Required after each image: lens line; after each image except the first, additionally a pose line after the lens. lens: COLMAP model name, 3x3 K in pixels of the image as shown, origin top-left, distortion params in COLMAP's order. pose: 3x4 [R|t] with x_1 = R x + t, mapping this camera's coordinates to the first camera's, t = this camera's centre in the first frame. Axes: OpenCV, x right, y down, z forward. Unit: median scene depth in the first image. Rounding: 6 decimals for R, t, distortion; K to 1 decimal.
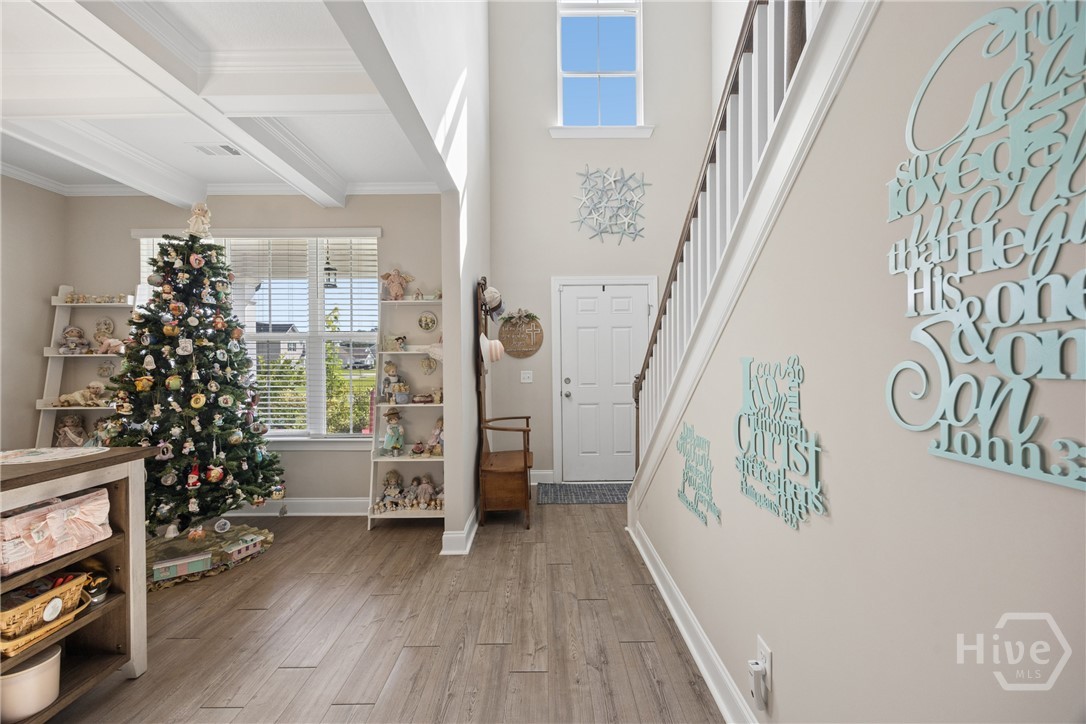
lens RADIAL K [[417.8, 0, 549.7], [0, 417.8, 362.2], [0, 0, 1]] dist [-0.002495, 0.001514]
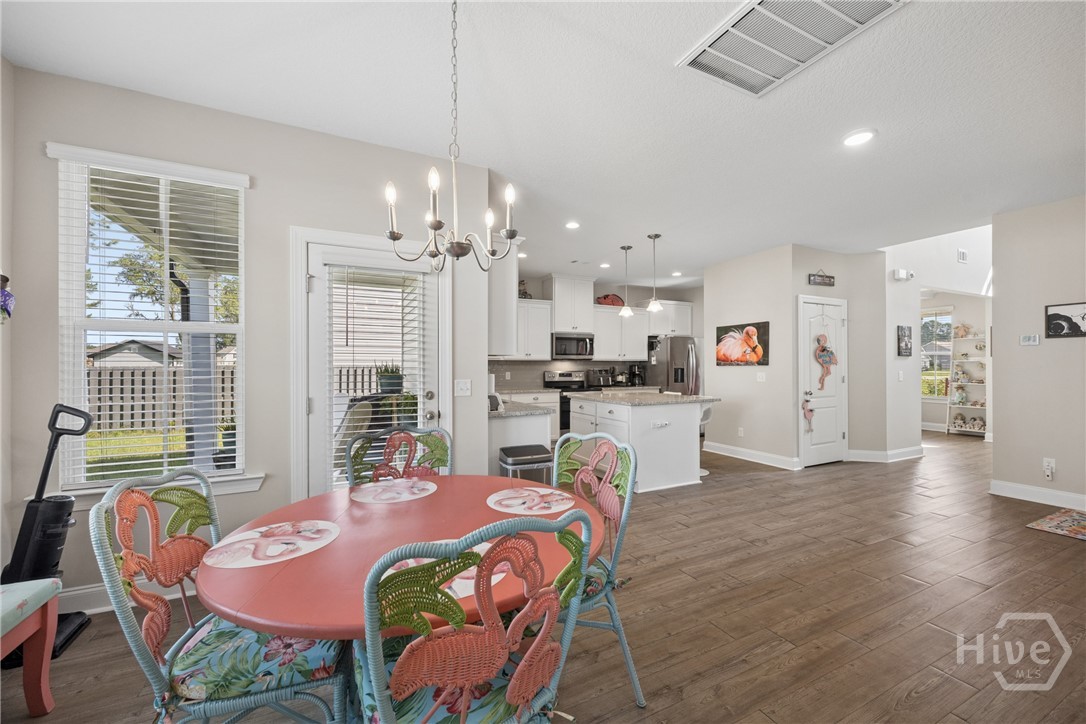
lens RADIAL K [[417.8, 0, 552.9], [0, 417.8, 364.2], [0, 0, 1]] dist [-0.002495, 0.001514]
pose [[0.419178, 0.003546, -0.907897, 0.769022], [-0.007545, 0.999971, 0.000423, 0.010741], [0.907872, 0.006673, 0.419193, -1.989217]]
